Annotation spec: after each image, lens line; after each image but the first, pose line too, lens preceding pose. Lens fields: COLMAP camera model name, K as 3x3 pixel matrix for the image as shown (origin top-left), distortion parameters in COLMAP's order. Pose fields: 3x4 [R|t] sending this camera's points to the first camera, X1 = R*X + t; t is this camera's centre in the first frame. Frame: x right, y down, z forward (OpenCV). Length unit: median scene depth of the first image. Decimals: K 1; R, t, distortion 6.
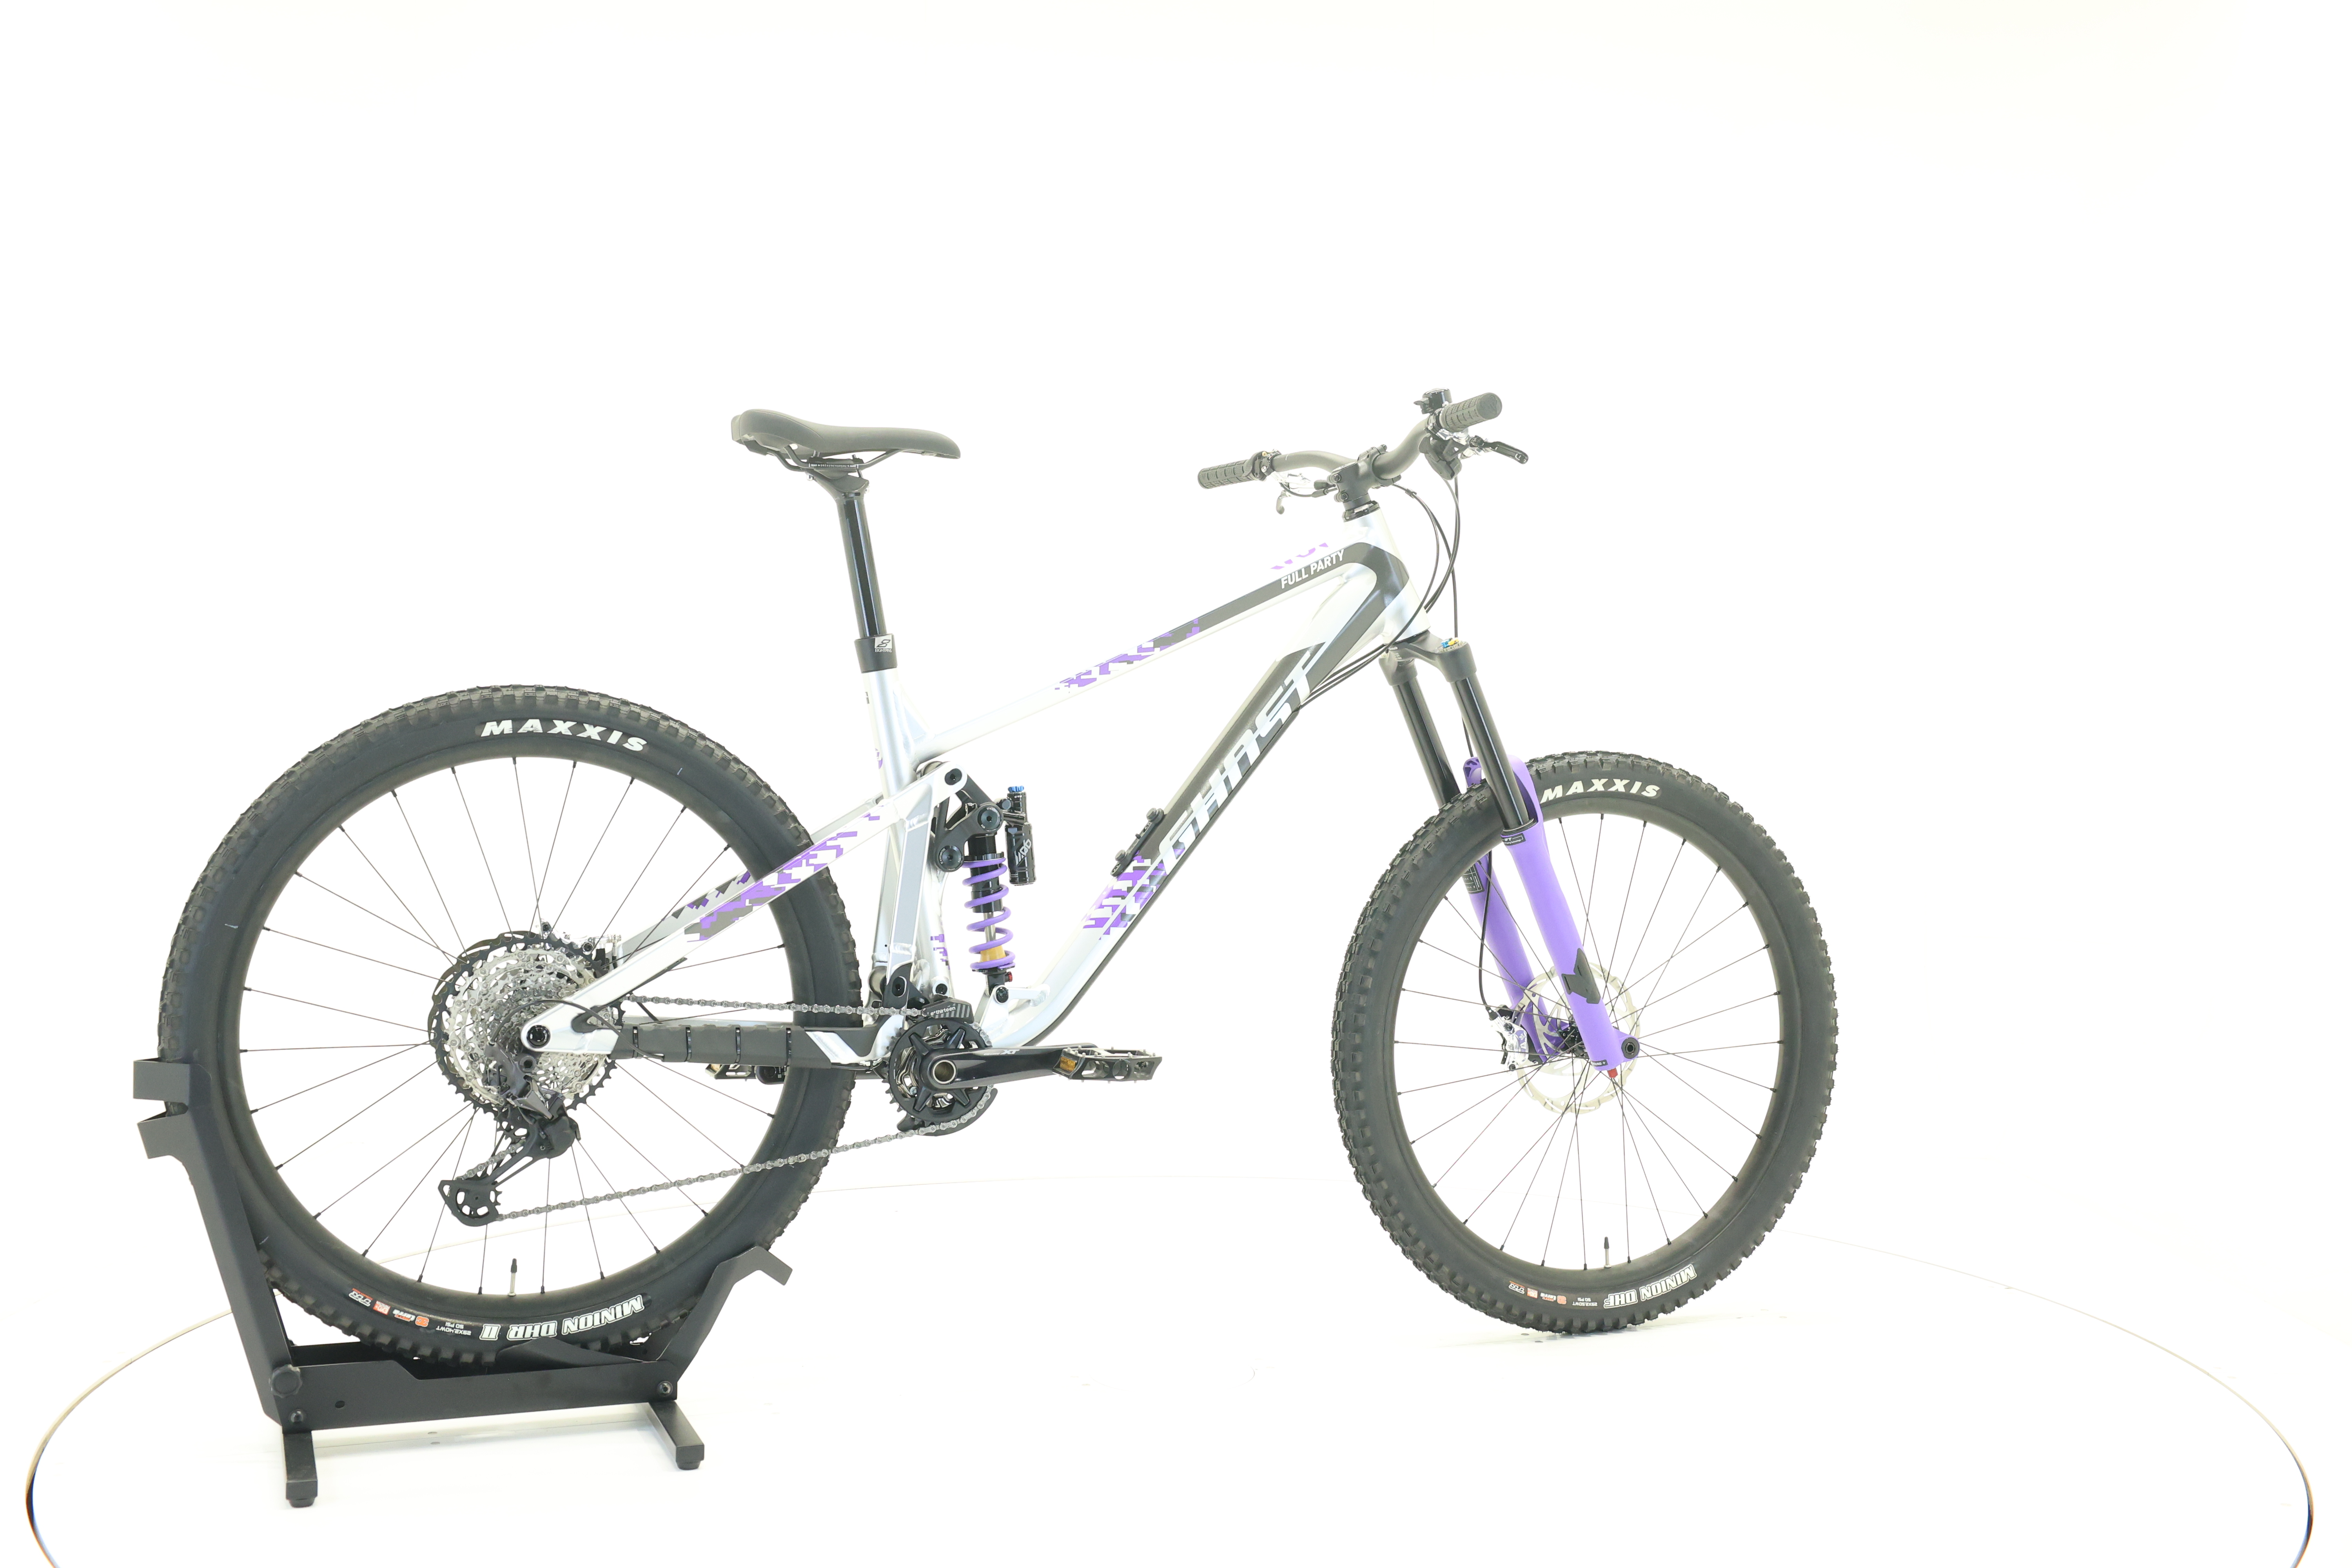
lens RADIAL K [[2461.3, 0, 1172.6], [0, 2461.3, 786.5], [0, 0, 1]] dist [0.006390, 0.000000]
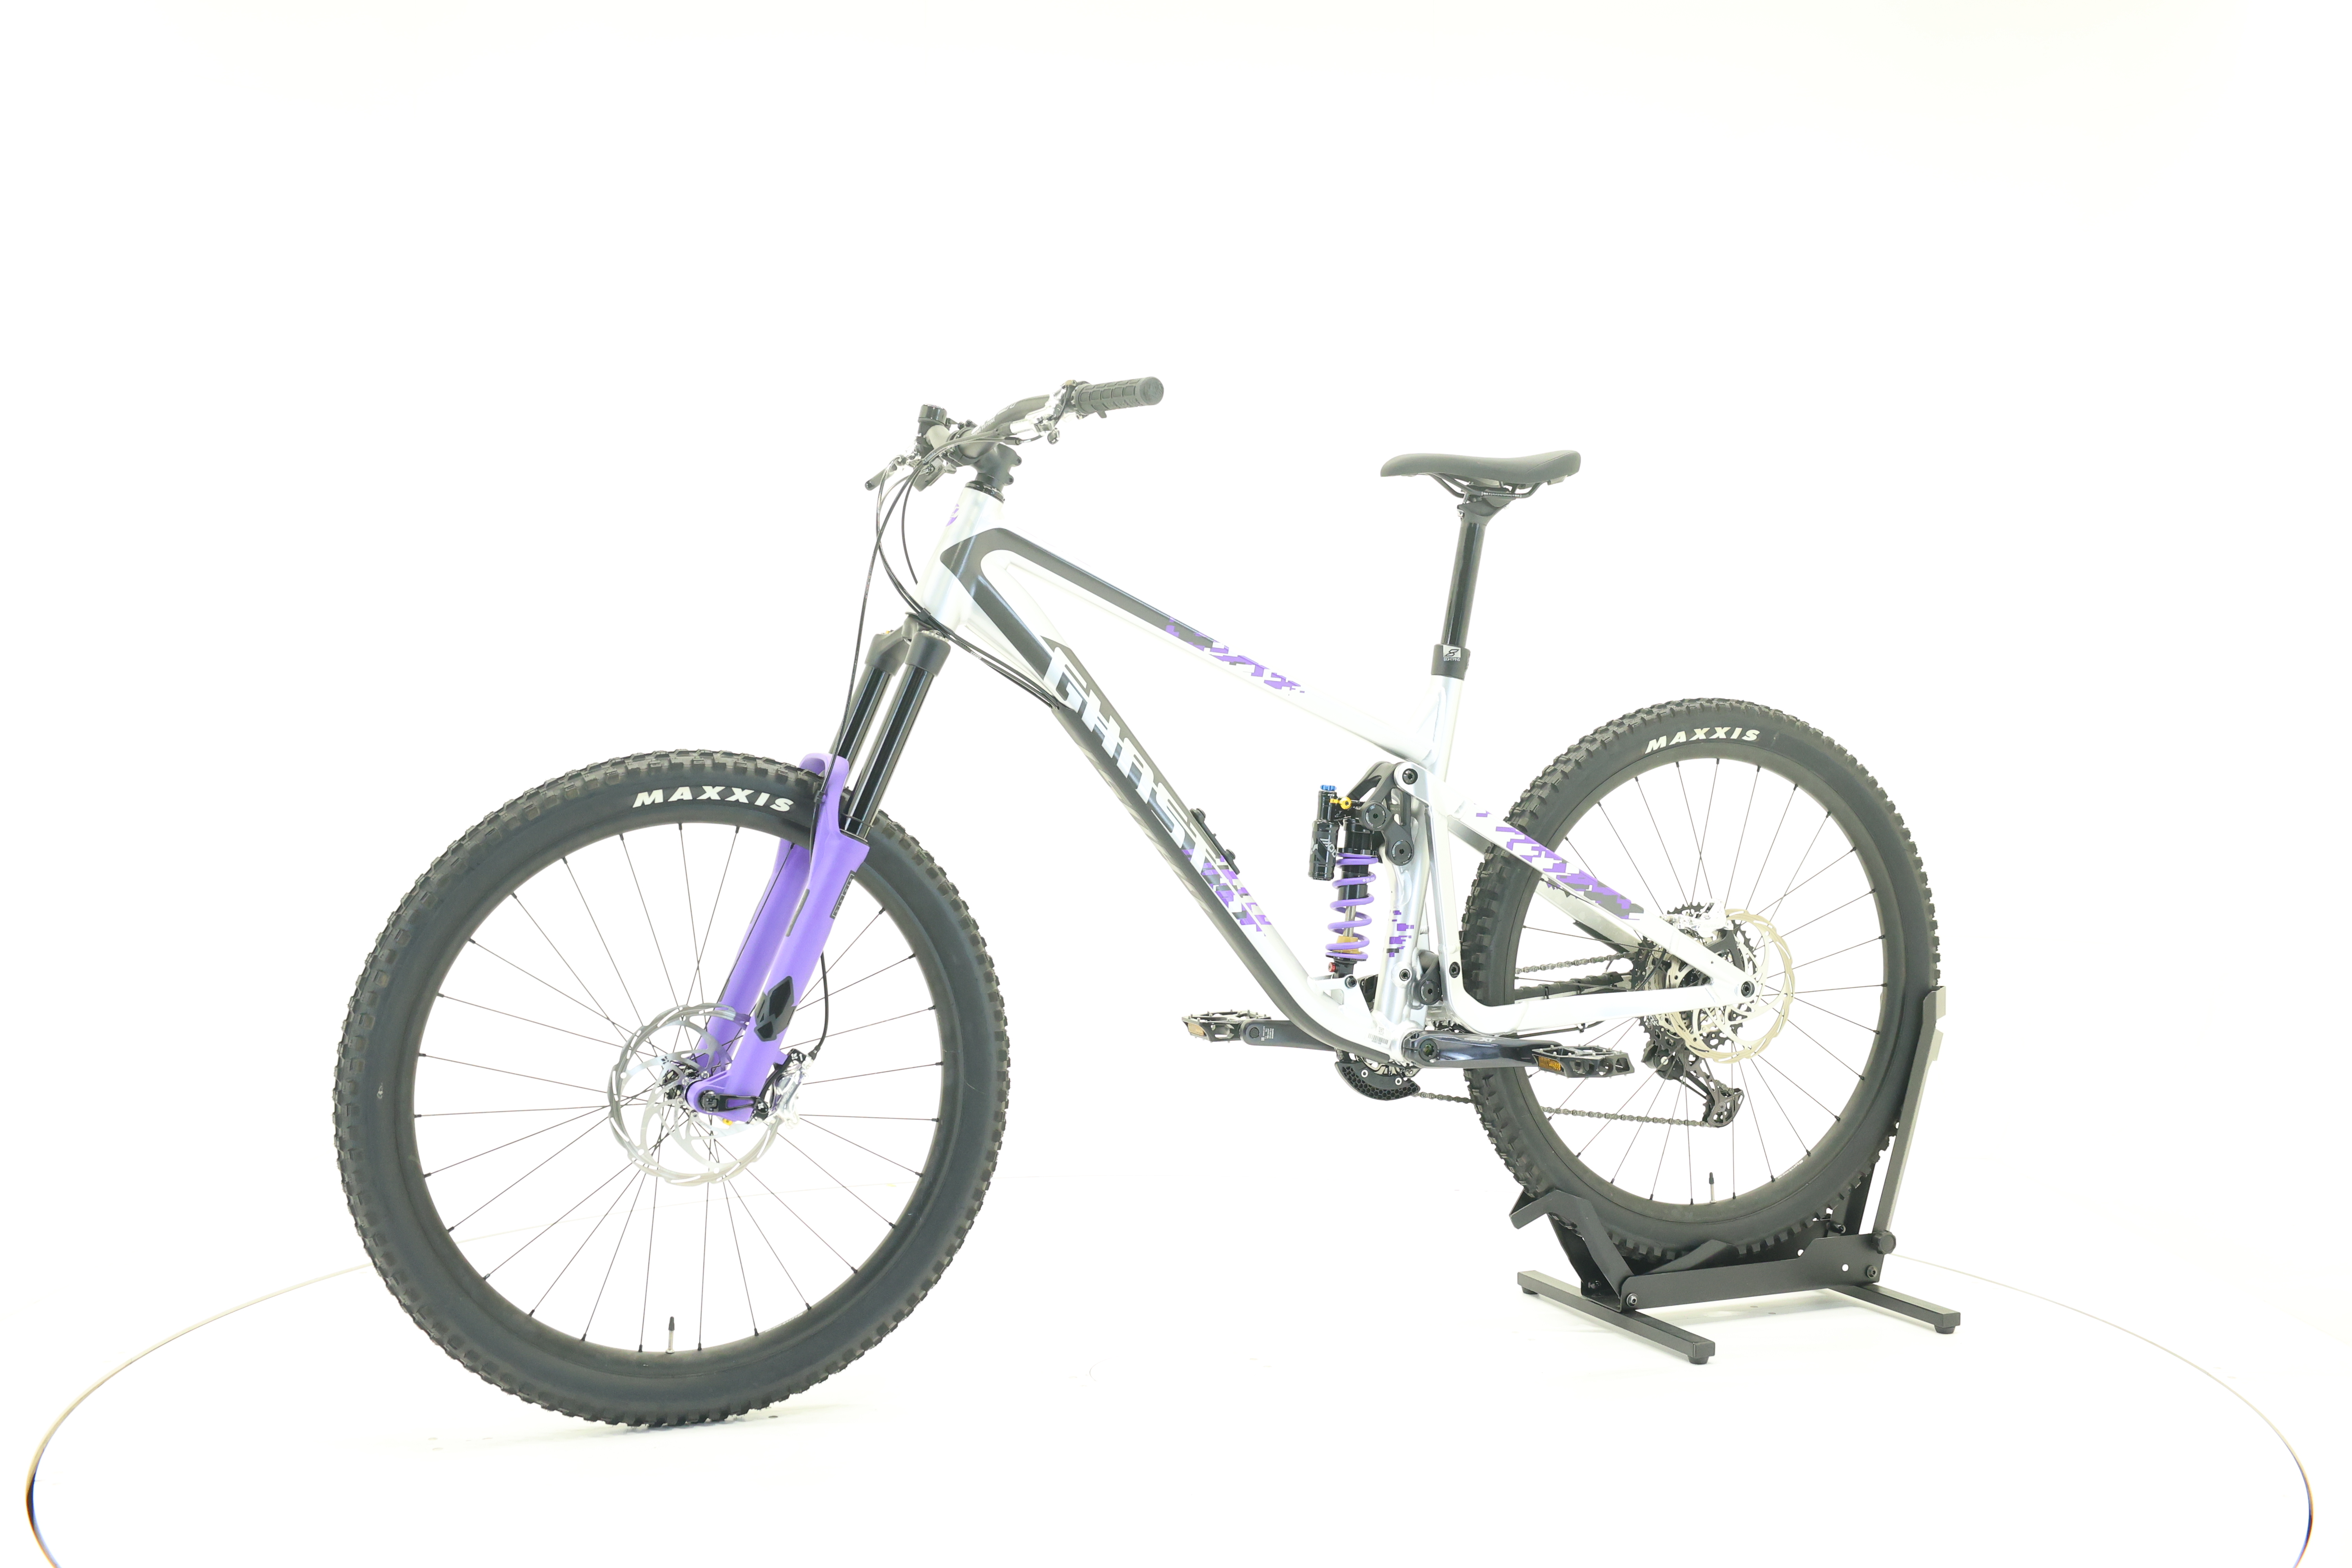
lens RADIAL K [[2461.3, 0, 1174.8], [0, 2461.3, 782.0], [0, 0, 1]] dist [0.006390, 0.000000]
pose [[-0.999529, -0.012167, -0.028182, 0.030861], [-0.013563, 0.998662, 0.049894, -0.053177], [0.027538, 0.050252, -0.998357, 2.055739]]
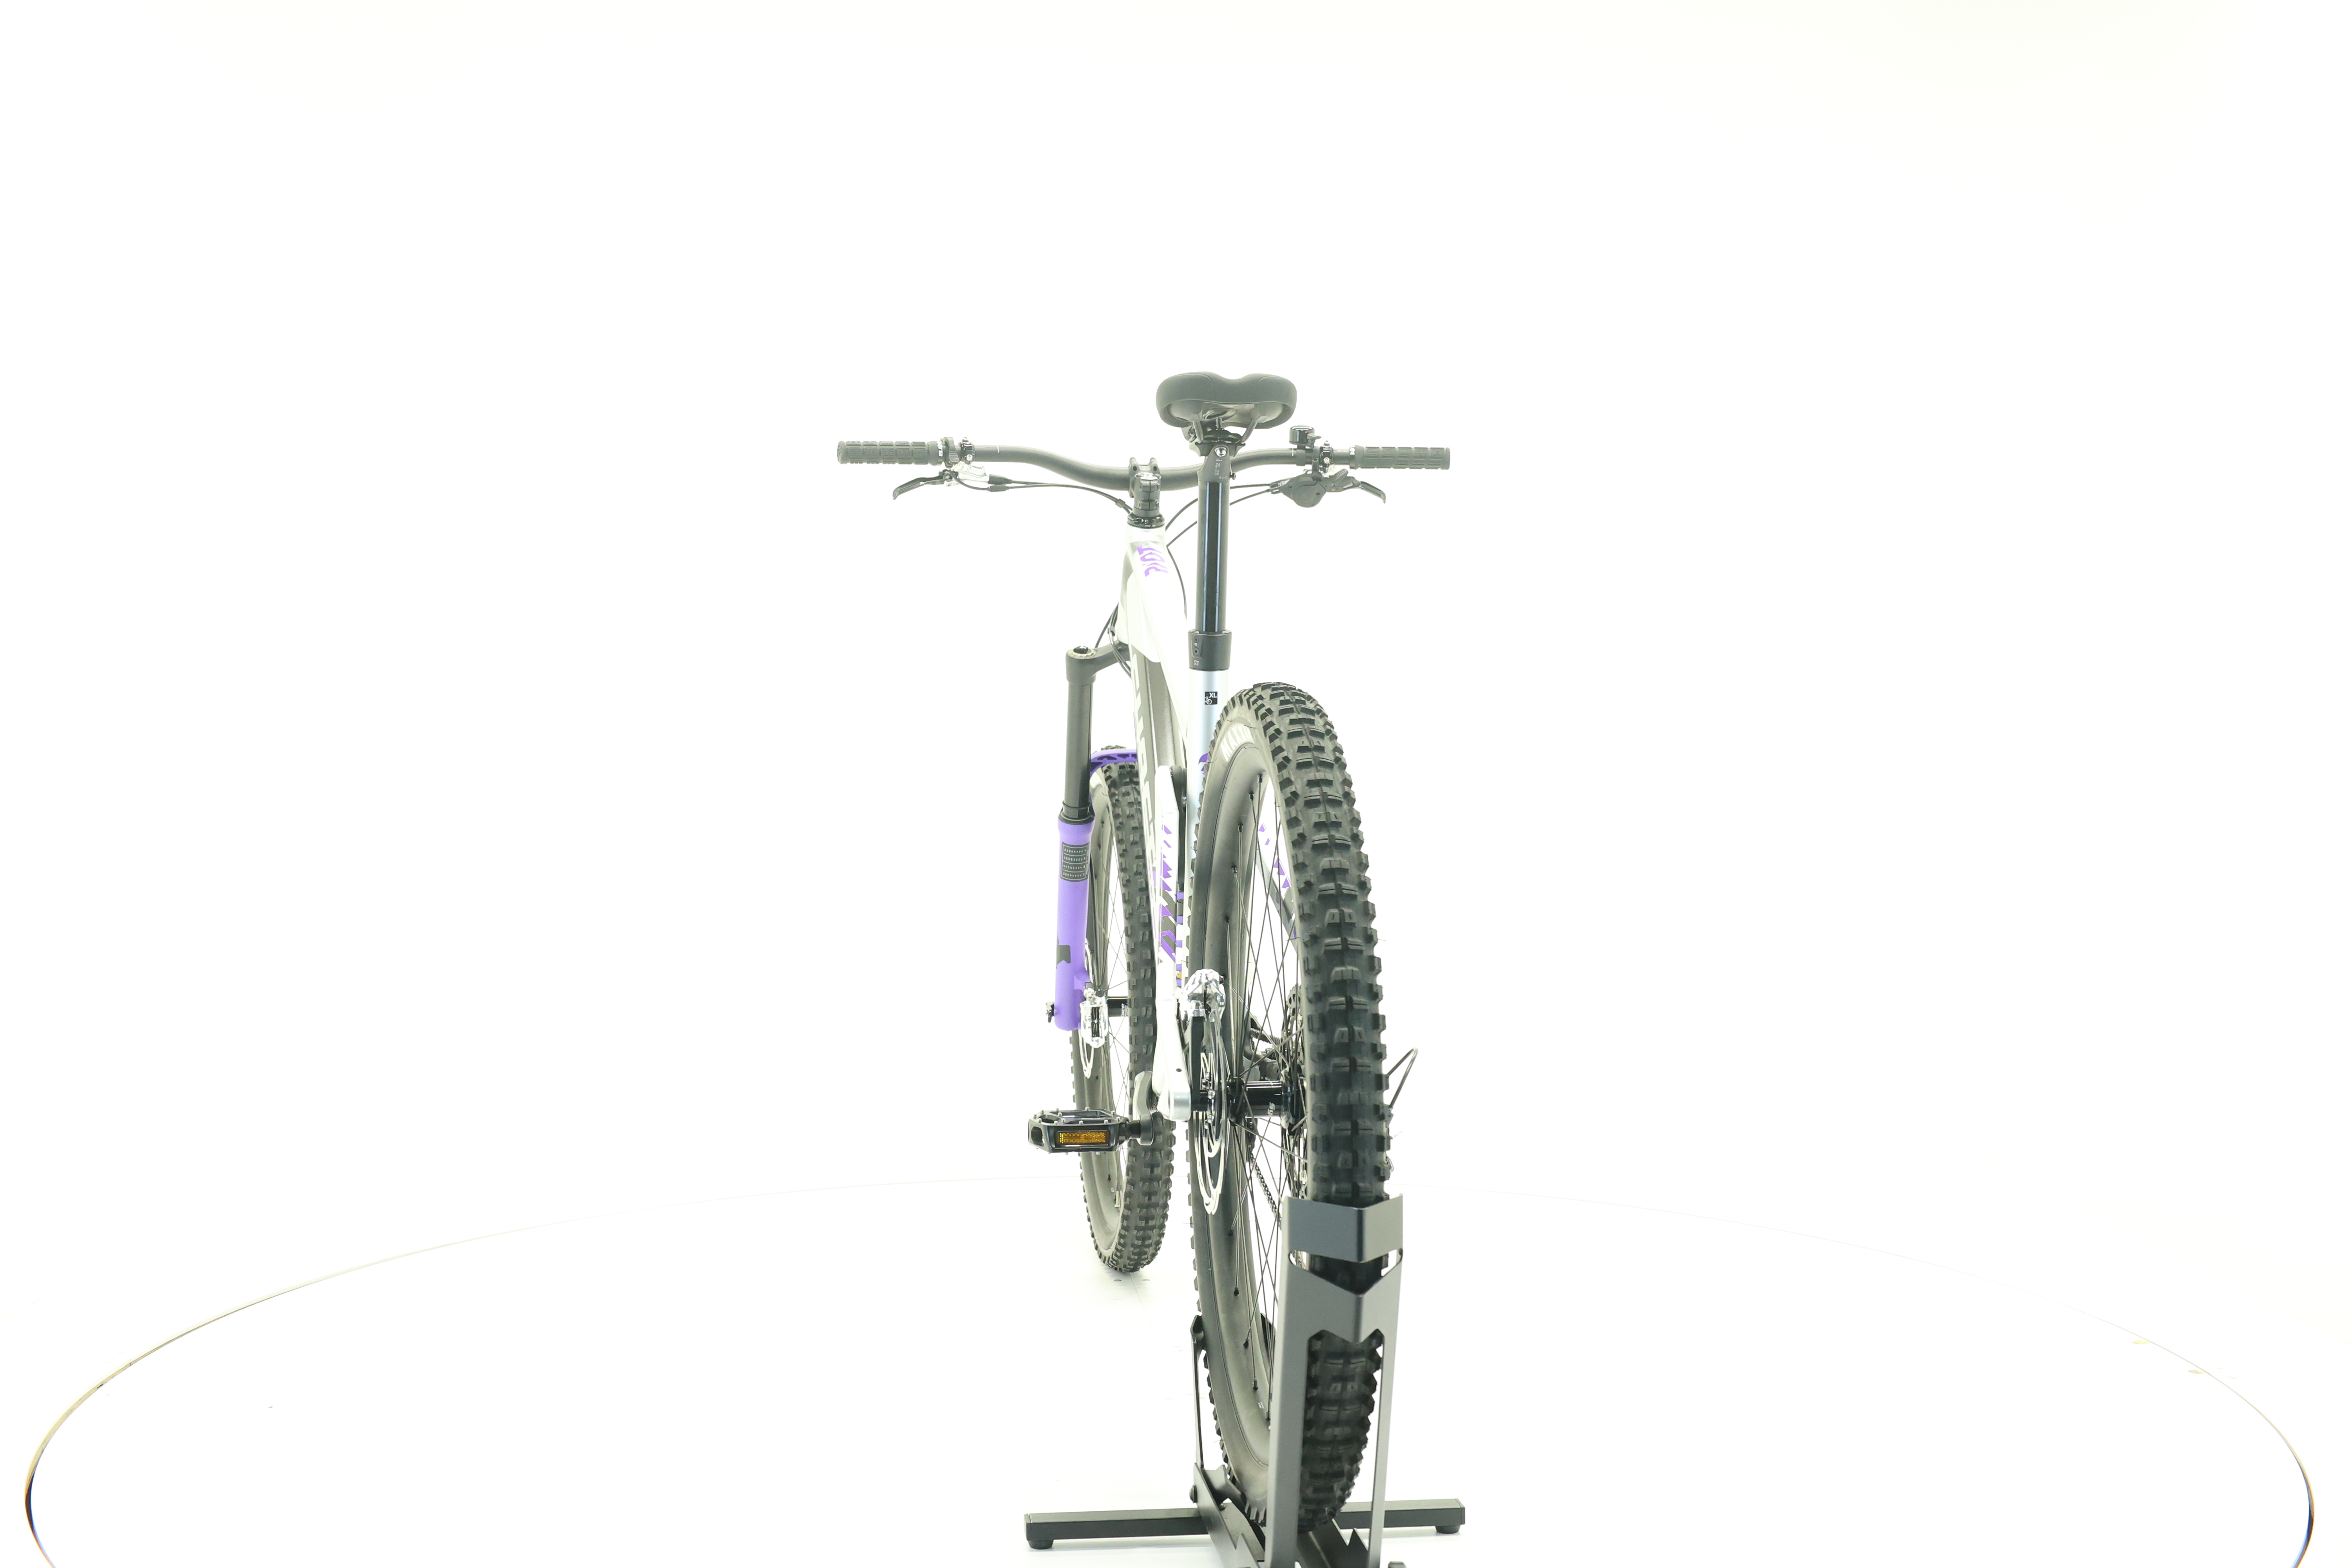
lens RADIAL K [[2461.3, 0, 1173.7], [0, 2461.3, 780.0], [0, 0, 1]] dist [0.006390, 0.000000]
pose [[0.241680, -0.028050, 0.969951, -0.996828], [0.020911, 0.999501, 0.023694, -0.027179], [-0.970131, 0.014556, 0.242146, 0.780083]]
